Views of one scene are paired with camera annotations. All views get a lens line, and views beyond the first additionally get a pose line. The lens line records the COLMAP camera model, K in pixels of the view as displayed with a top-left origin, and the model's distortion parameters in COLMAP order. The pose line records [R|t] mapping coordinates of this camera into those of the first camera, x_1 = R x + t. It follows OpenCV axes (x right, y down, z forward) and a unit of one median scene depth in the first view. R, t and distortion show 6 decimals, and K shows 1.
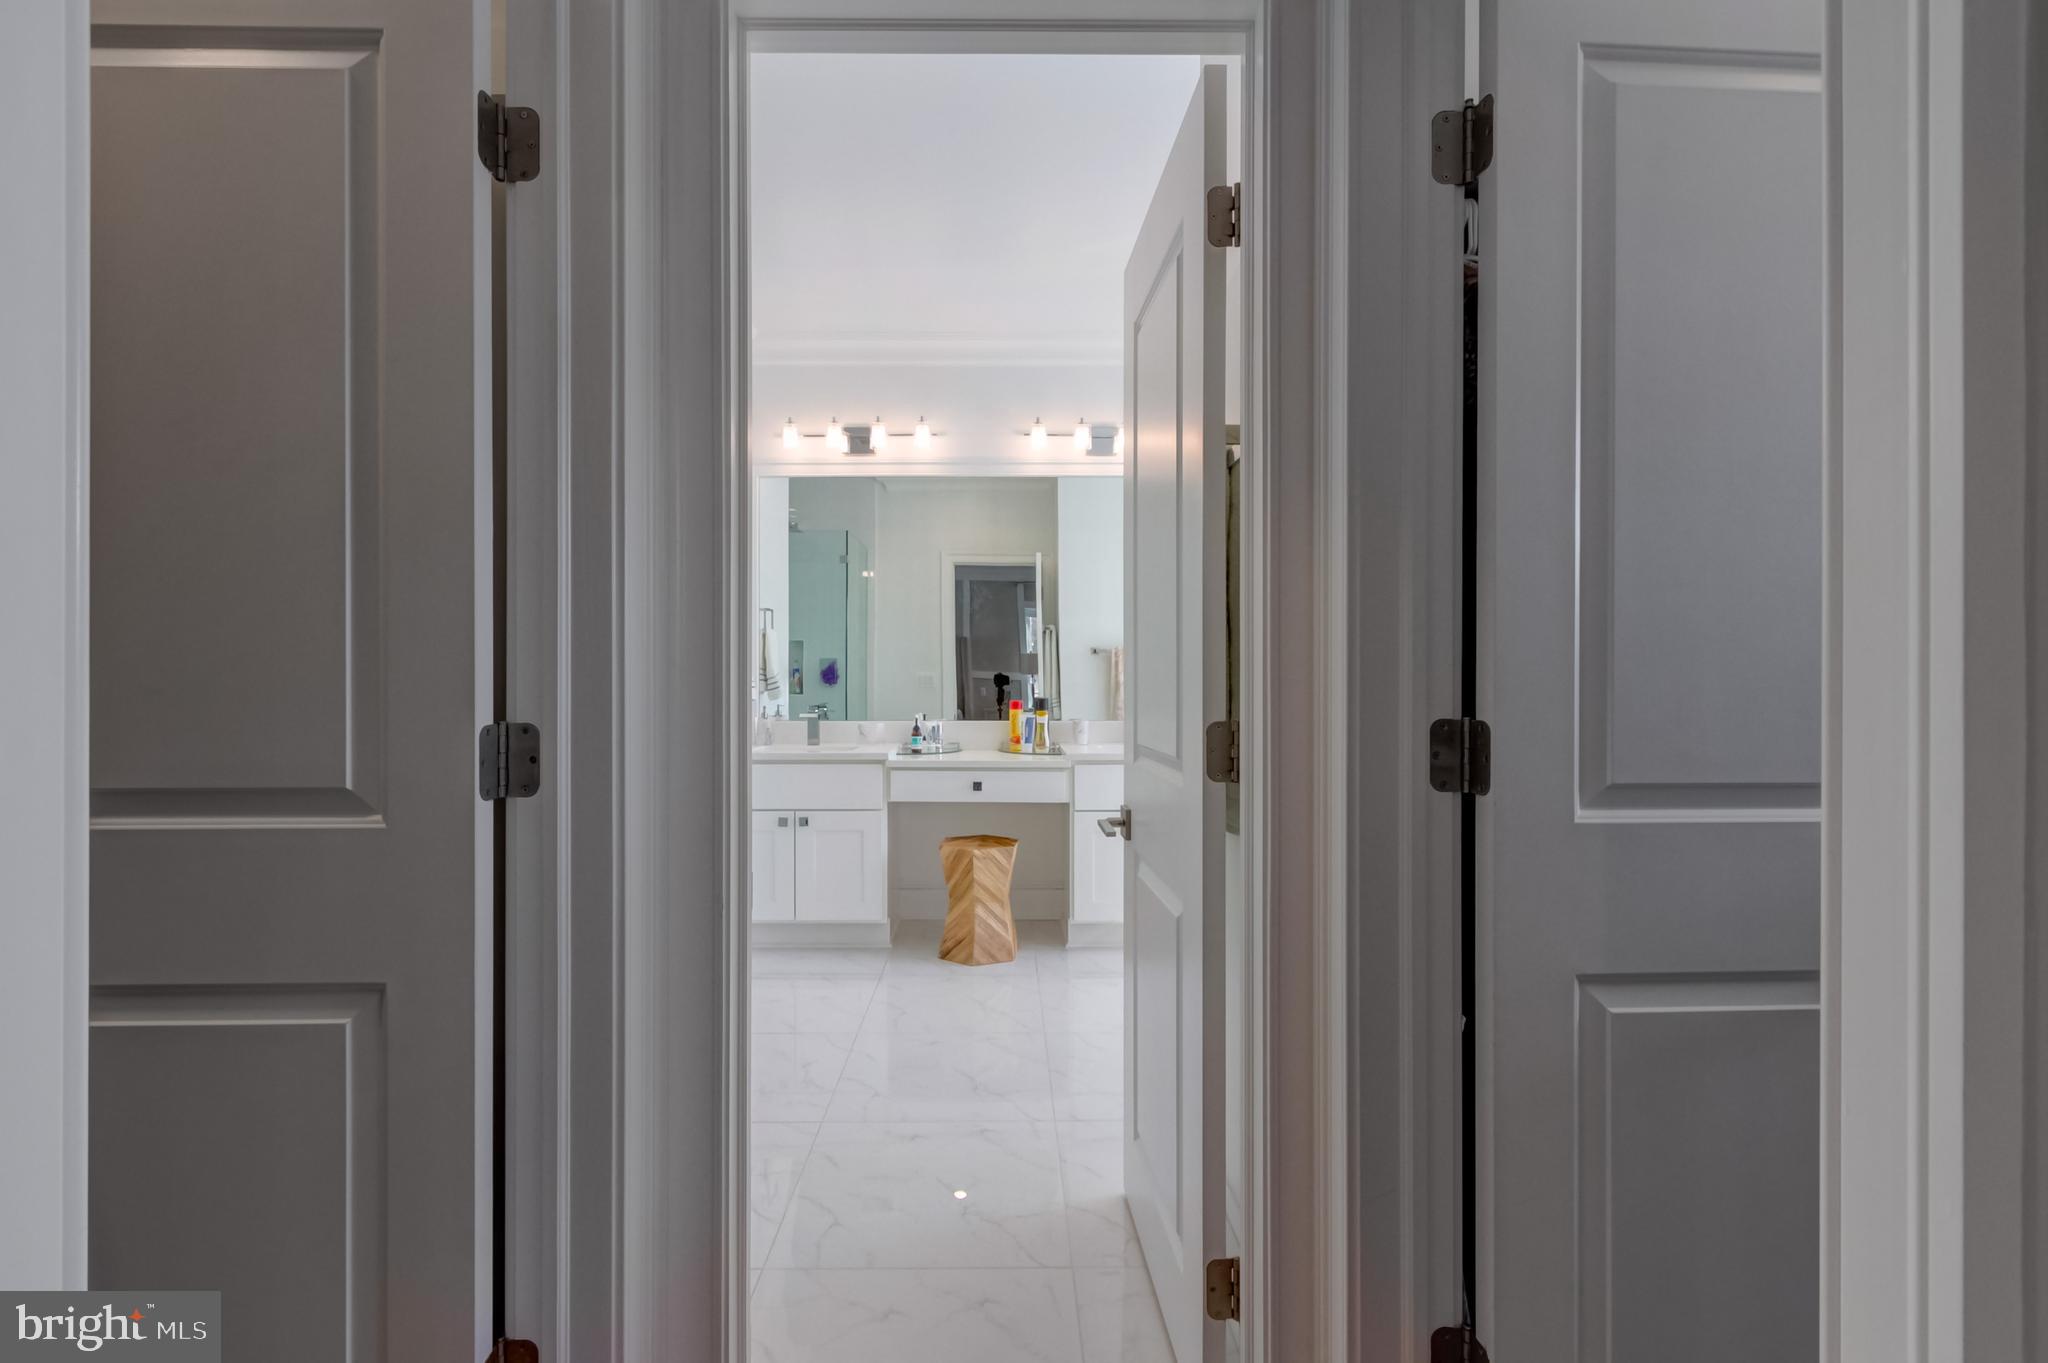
lens RADIAL K [[941.4, 0, 1013.1], [0, 941.4, 688.9], [0, 0, 1]] dist [0.007912, -0.003045]
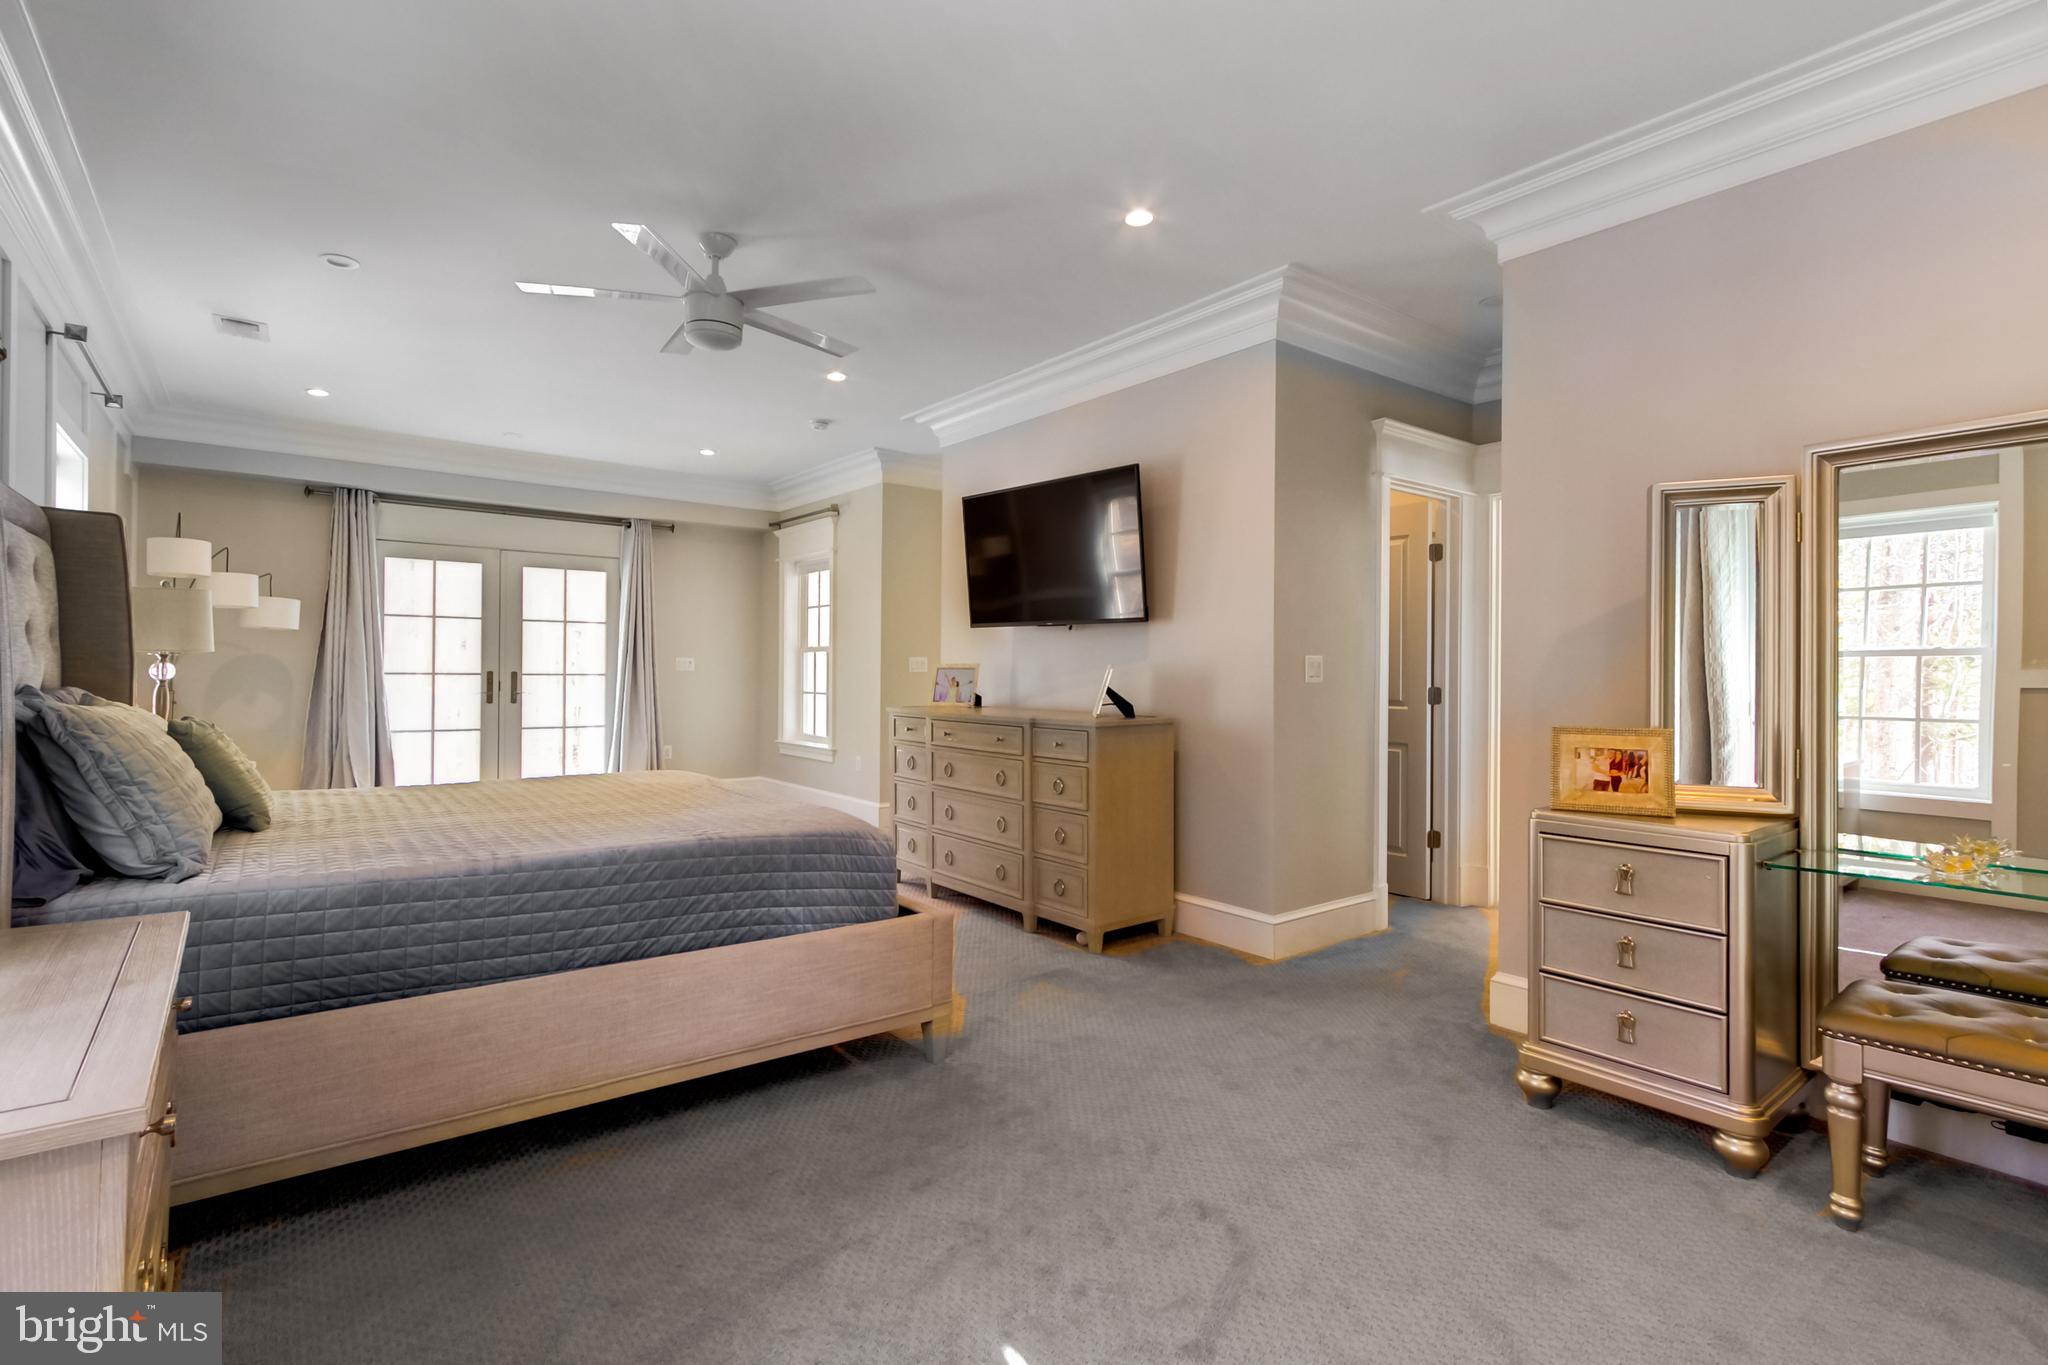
lens RADIAL K [[941.4, 0, 1010.8], [0, 941.4, 683.9], [0, 0, 1]] dist [0.007912, -0.003045]
pose [[0.606924, 0.002789, -0.794755, 1.725849], [-0.008063, 0.999964, -0.002648, 0.049114], [0.794719, 0.008016, 0.606925, -3.174783]]
